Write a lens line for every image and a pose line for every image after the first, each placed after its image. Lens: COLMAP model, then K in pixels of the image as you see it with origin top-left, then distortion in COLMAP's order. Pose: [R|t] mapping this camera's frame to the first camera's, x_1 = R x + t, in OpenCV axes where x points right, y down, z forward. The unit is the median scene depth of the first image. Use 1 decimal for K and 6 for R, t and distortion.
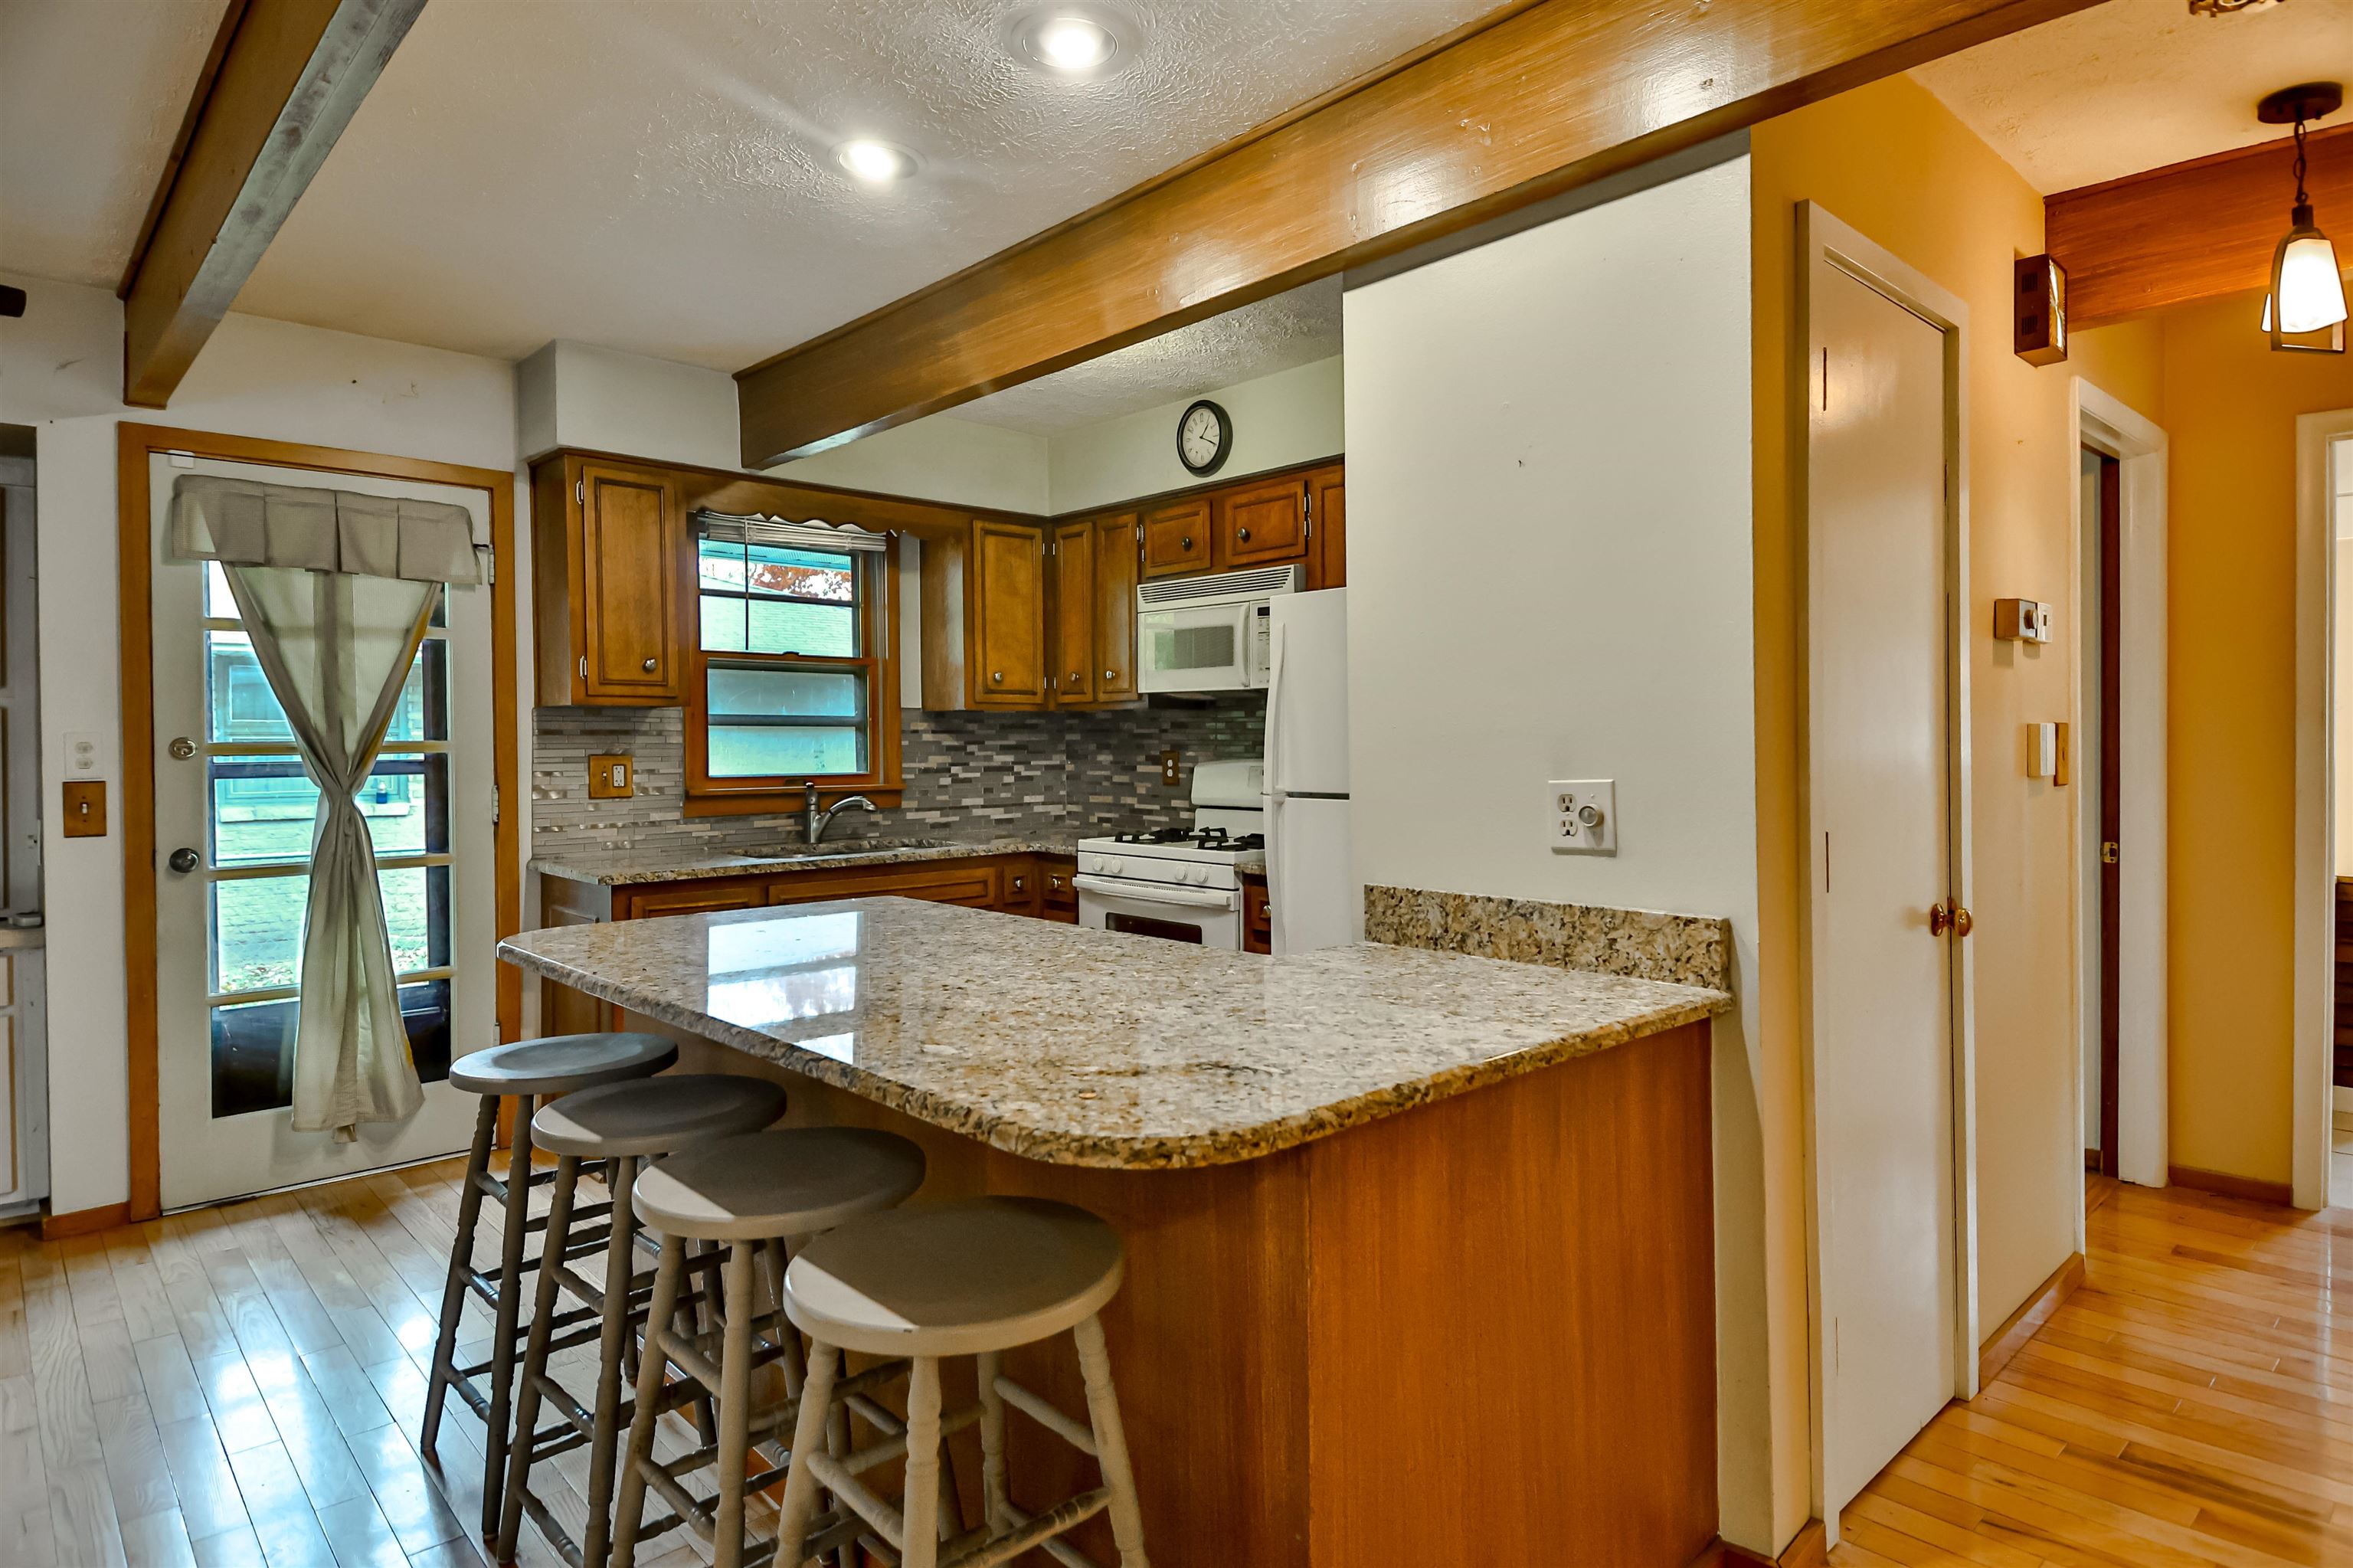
lens RADIAL K [[1280.7, 0, 1182.3], [0, 1280.7, 746.9], [0, 0, 1]] dist [0.062572, -0.039680]
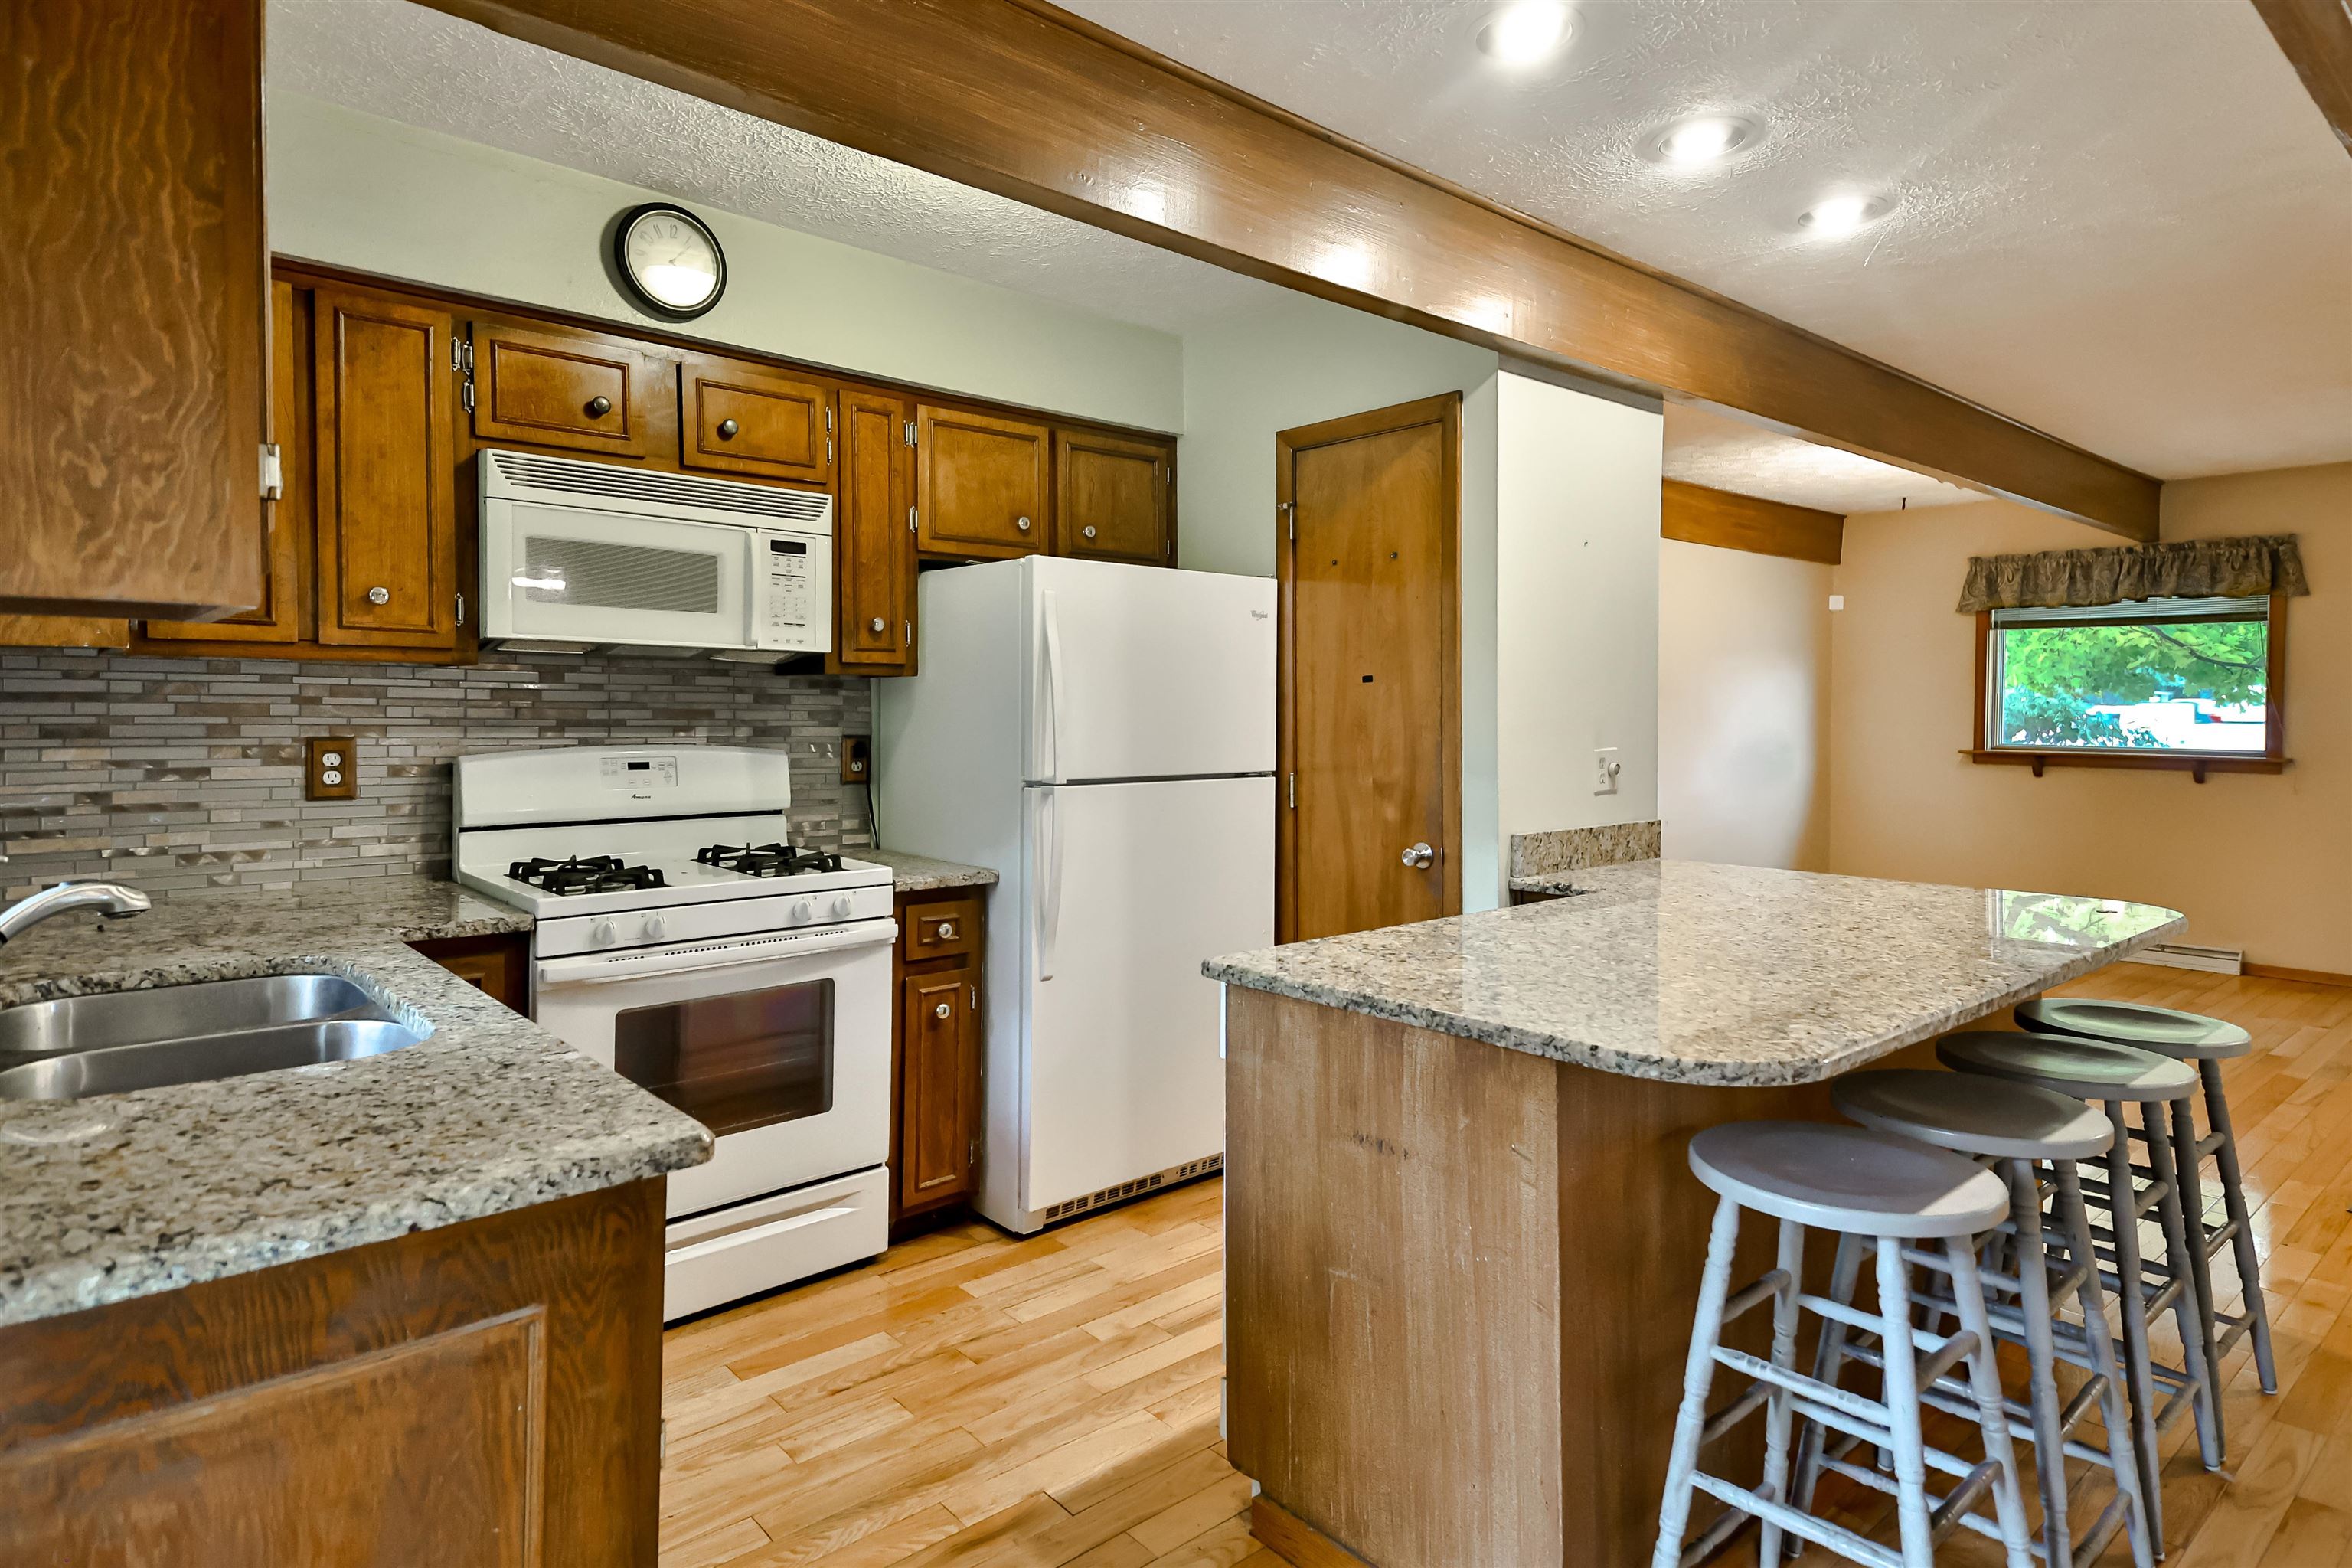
lens RADIAL K [[1285.0, 0, 1187.4], [0, 1285.0, 723.9], [0, 0, 1]] dist [0.077381, -0.037971]
pose [[0.031099, -0.006873, 0.999493, -0.666901], [-0.001208, 0.999975, 0.006914, -0.008412], [-0.999516, -0.001422, 0.031090, 0.729864]]
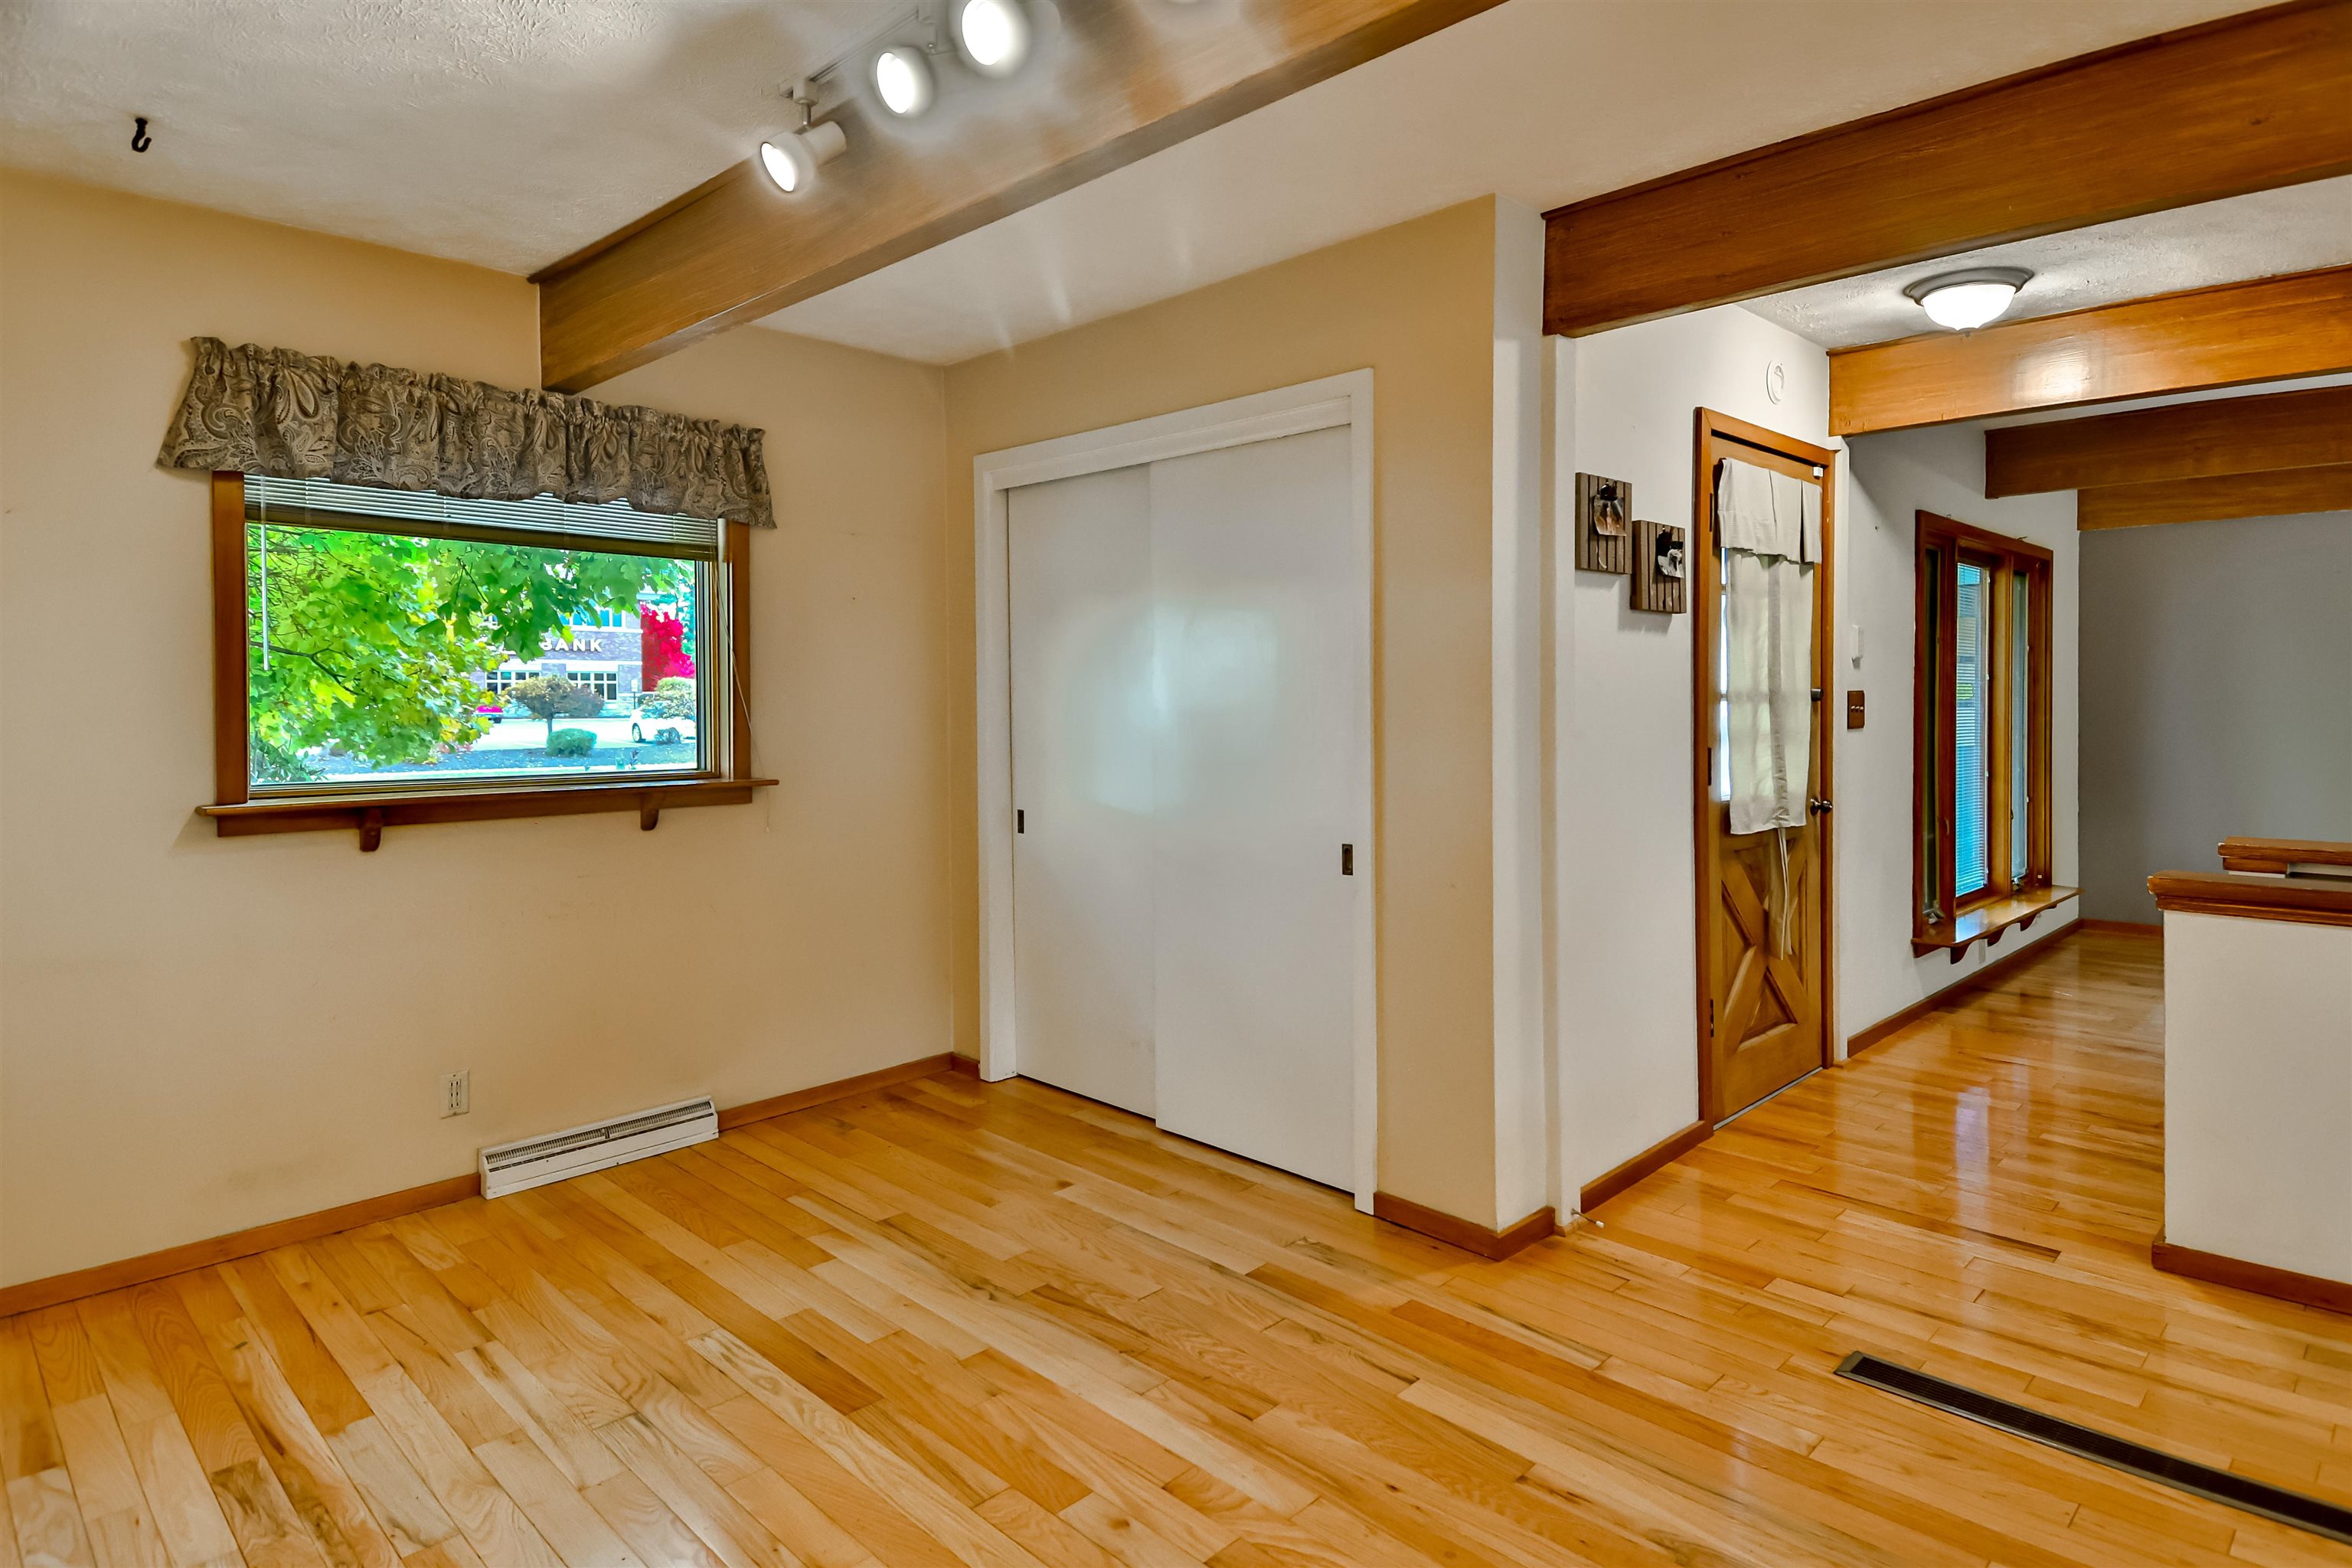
lens RADIAL K [[1285.0, 0, 1187.4], [0, 1285.0, 723.9], [0, 0, 1]] dist [0.077381, -0.037971]
pose [[-0.998984, 0.015804, -0.042199, 0.585013], [0.014950, 0.999678, 0.020491, -0.014532], [0.042509, 0.019840, -0.998899, 0.495805]]
